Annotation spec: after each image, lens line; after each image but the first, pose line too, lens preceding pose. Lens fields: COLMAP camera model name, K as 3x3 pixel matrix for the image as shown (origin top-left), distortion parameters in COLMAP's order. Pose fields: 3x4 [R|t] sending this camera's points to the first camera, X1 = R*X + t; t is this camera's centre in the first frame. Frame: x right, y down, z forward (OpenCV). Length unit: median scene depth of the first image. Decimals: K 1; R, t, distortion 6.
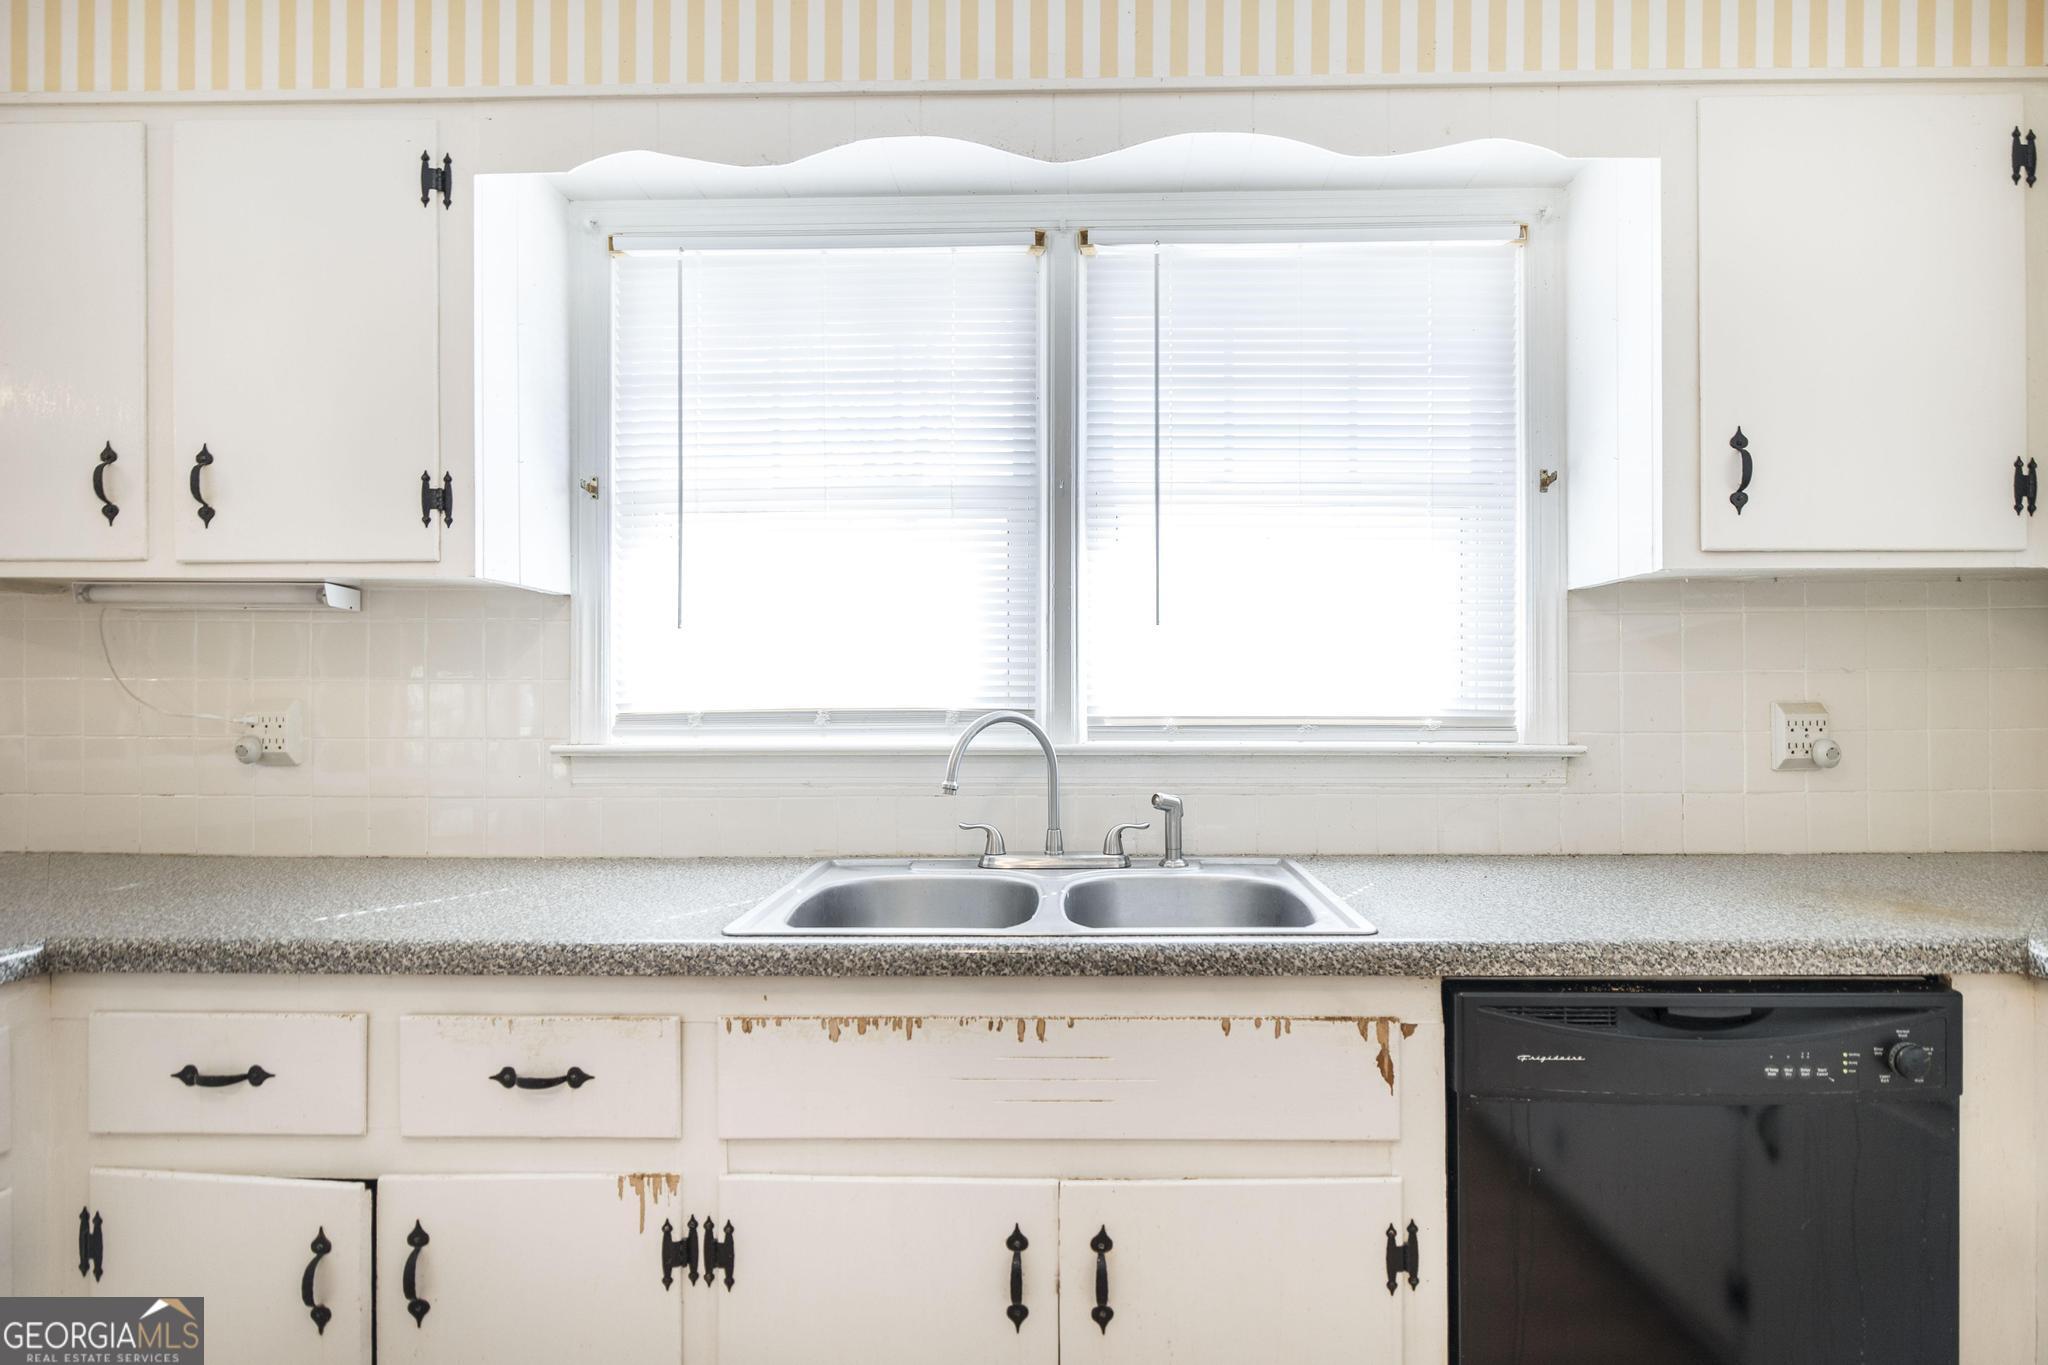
lens RADIAL K [[1062.2, 0, 1058.1], [0, 1062.2, 693.8], [0, 0, 1]] dist [-0.003476, 0.001152]
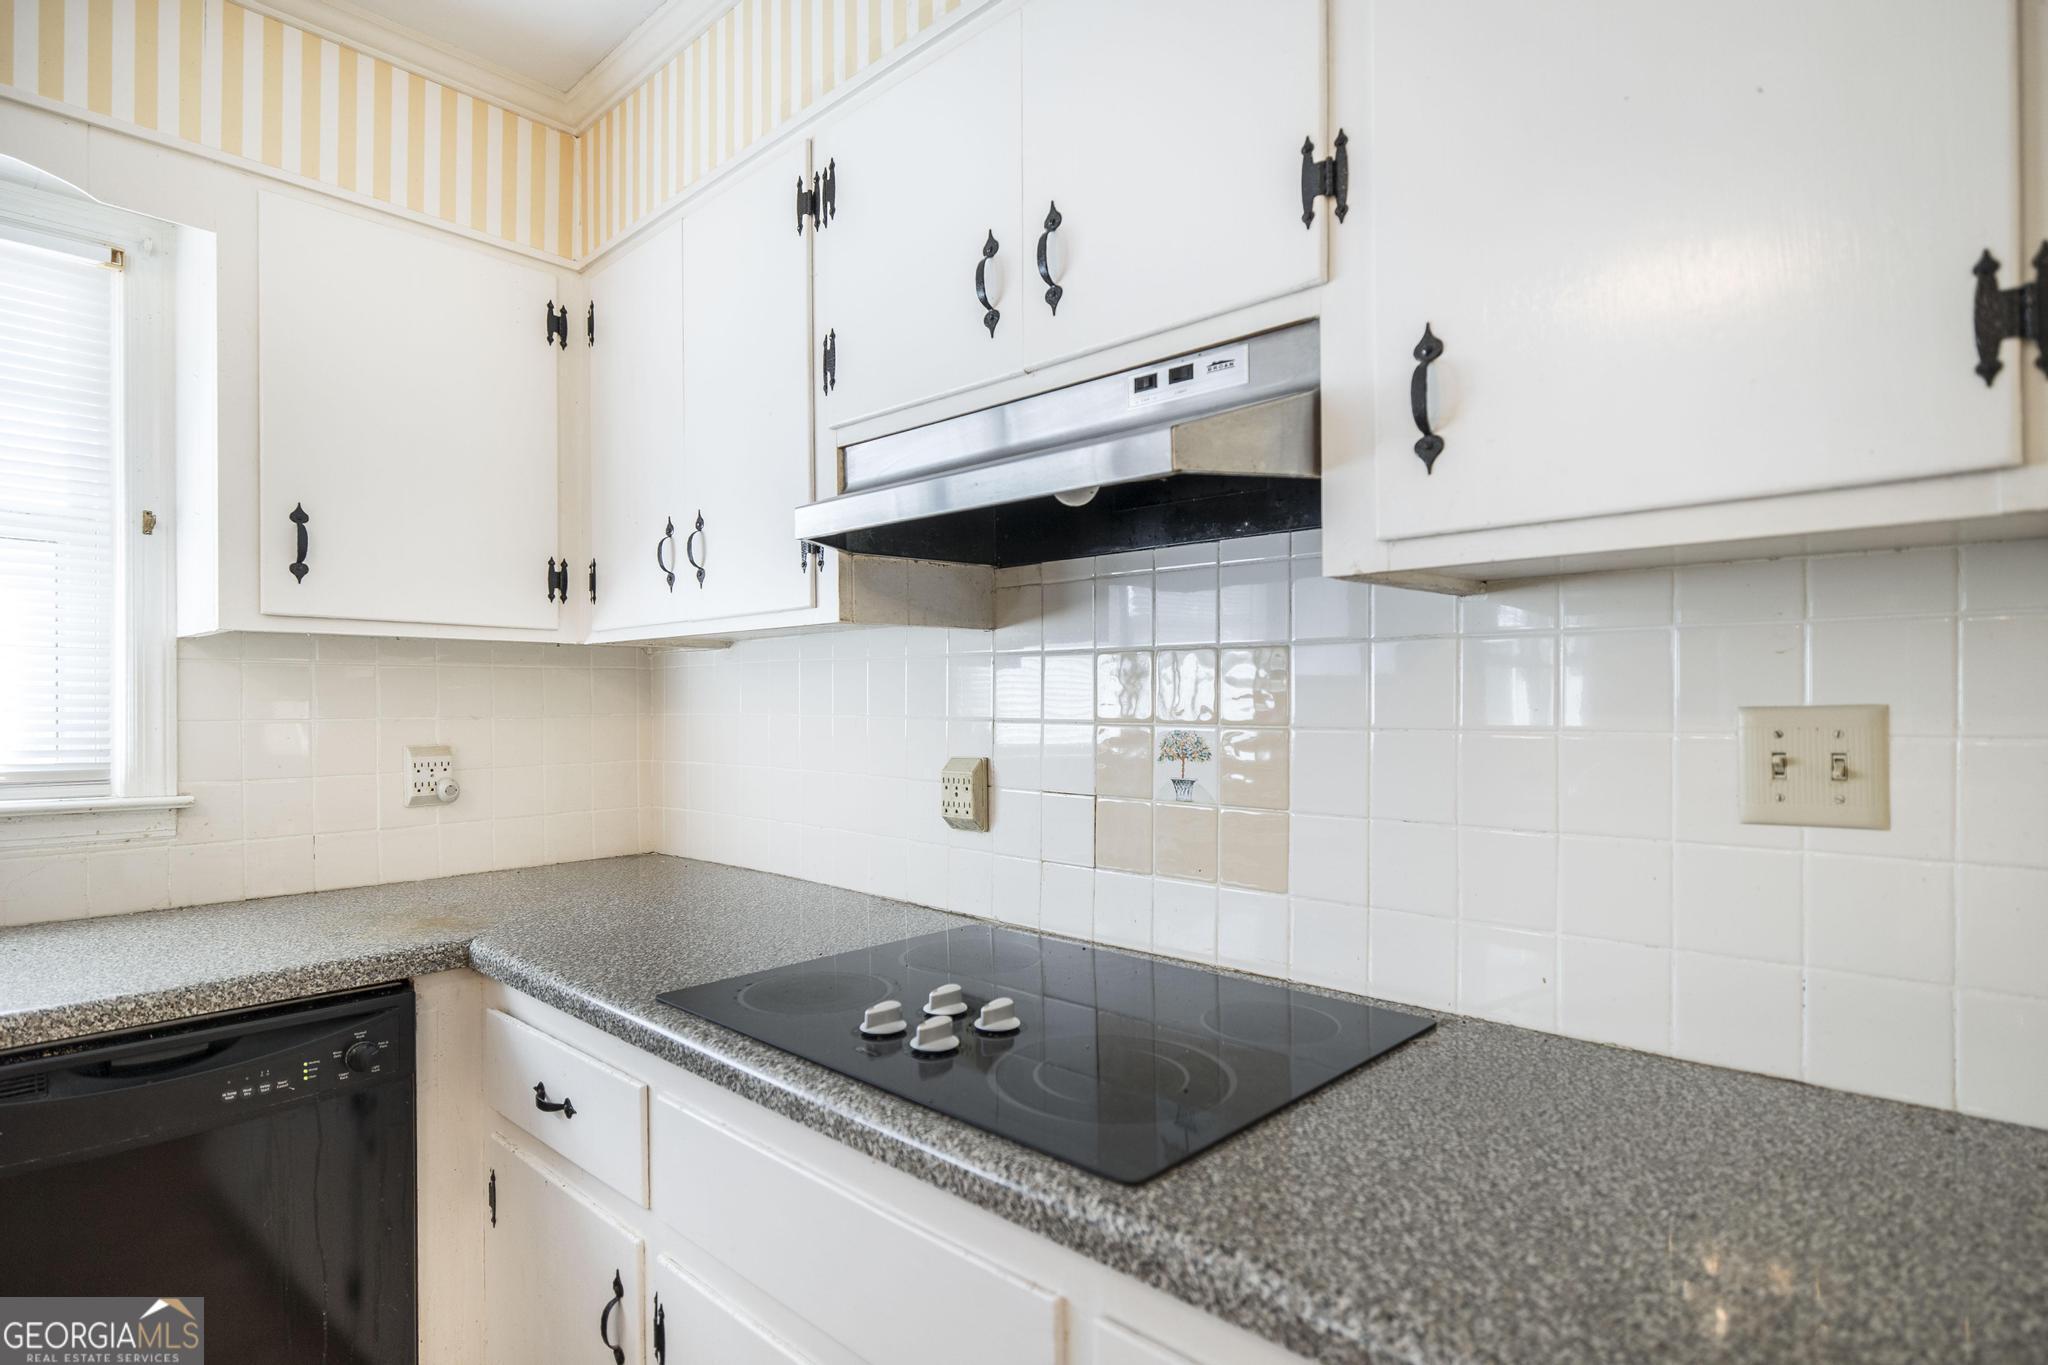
lens RADIAL K [[1097.4, 0, 1030.3], [0, 1097.4, 704.0], [0, 0, 1]] dist [0.000211, 0.000694]
pose [[0.653065, 0.002244, 0.757299, 0.274961], [-0.001558, 0.999997, -0.001620, -0.043475], [-0.757300, -0.000122, 0.653067, -0.309792]]
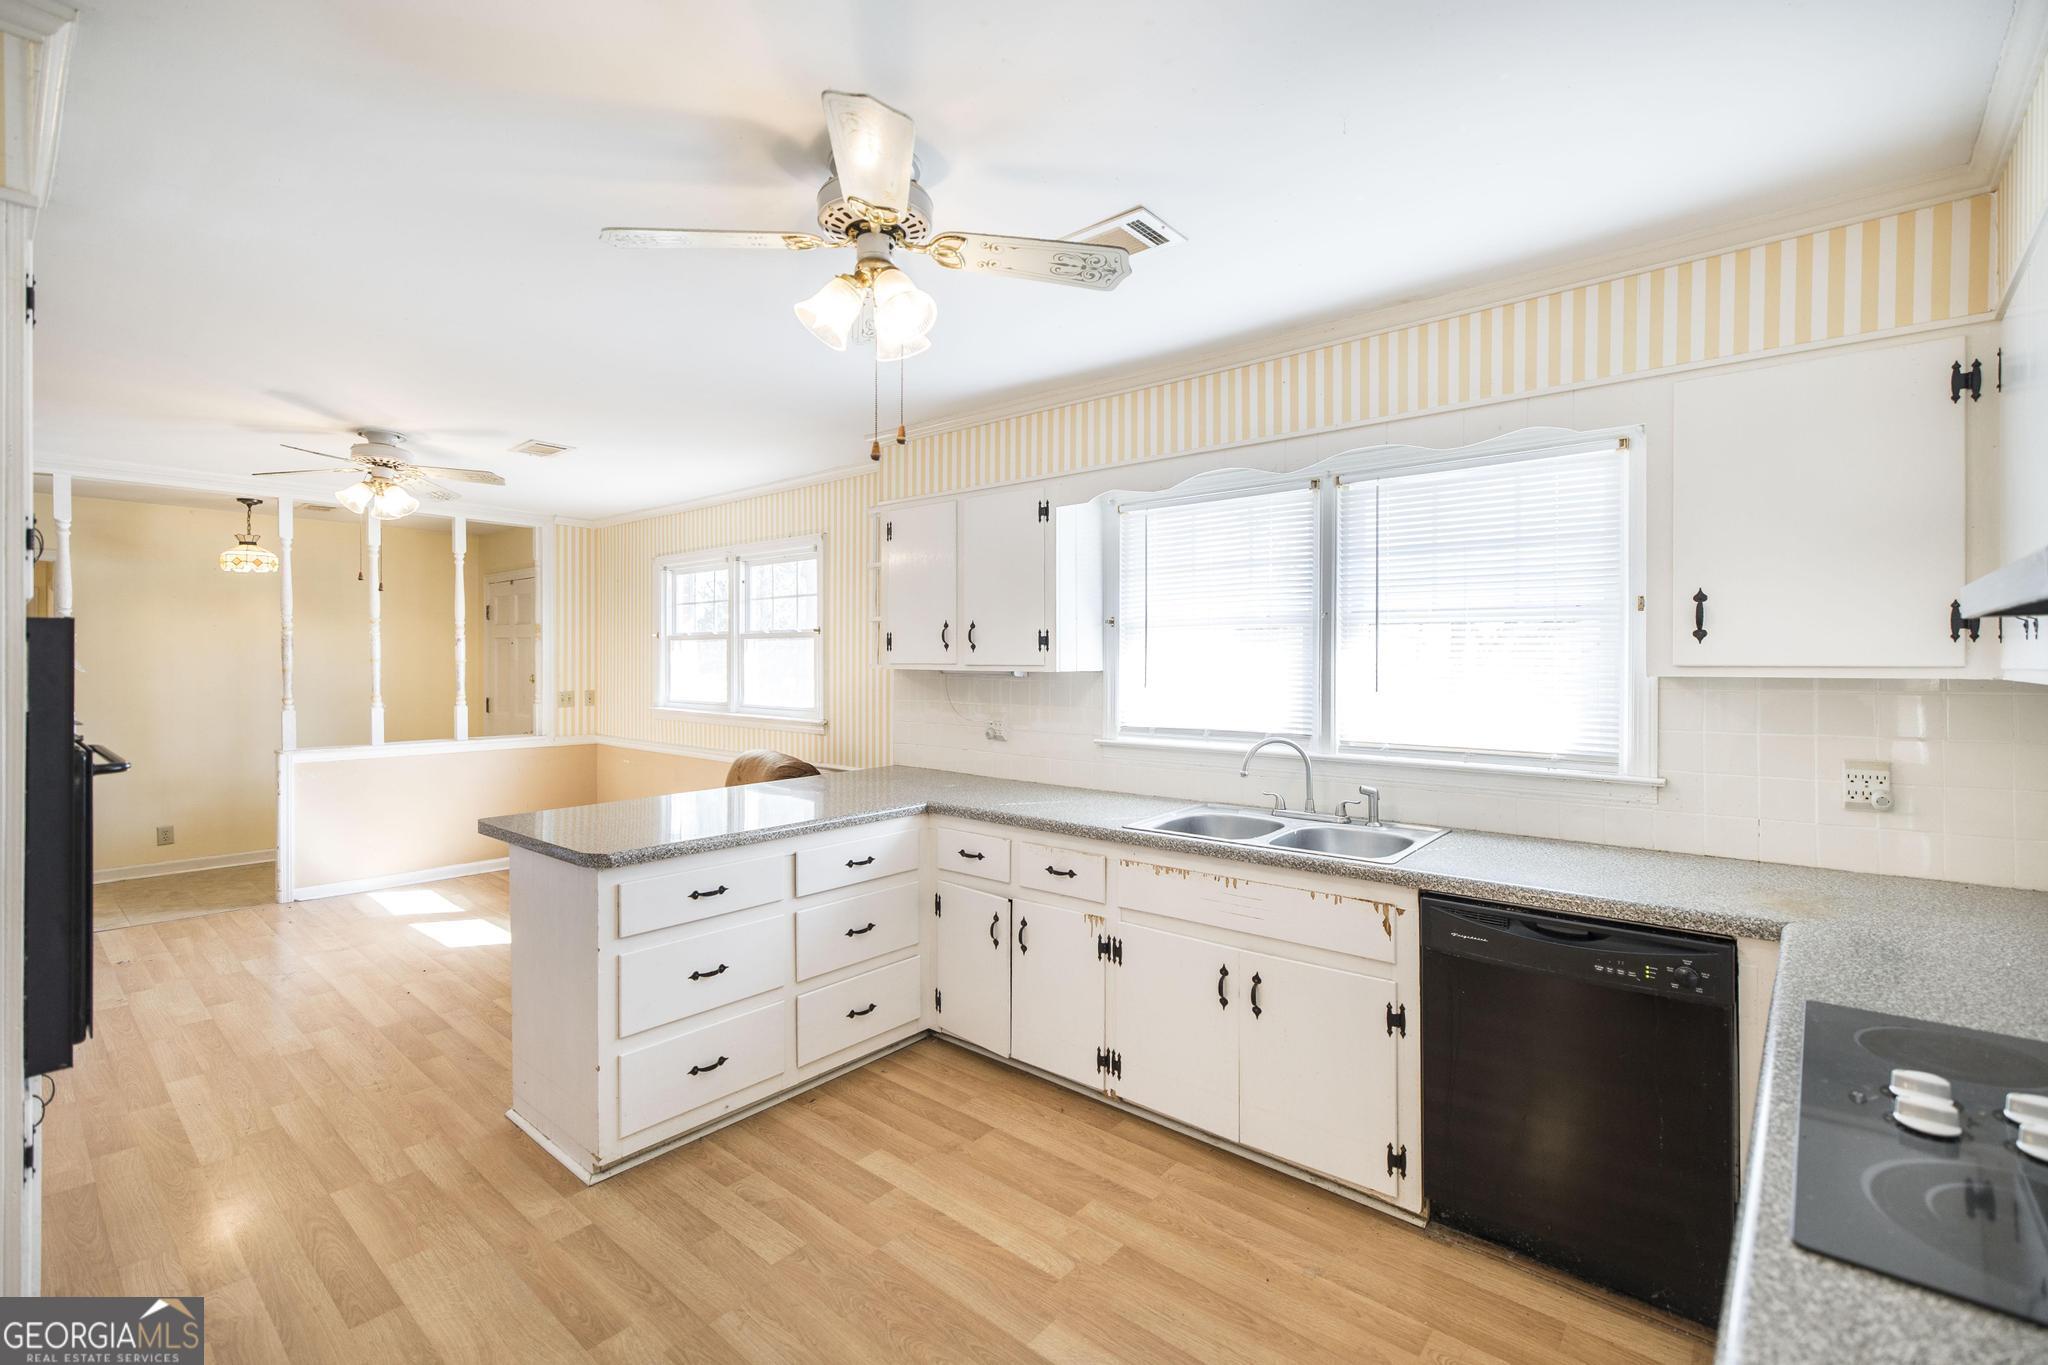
lens RADIAL K [[875.5, 0, 1028.3], [0, 875.5, 669.6], [0, 0, 1]] dist [-0.000995, -0.000145]
pose [[0.790056, 0.009509, -0.612961, 0.646107], [-0.005172, 0.999947, 0.008846, -0.135846], [0.613013, -0.003819, 0.790064, -0.642612]]
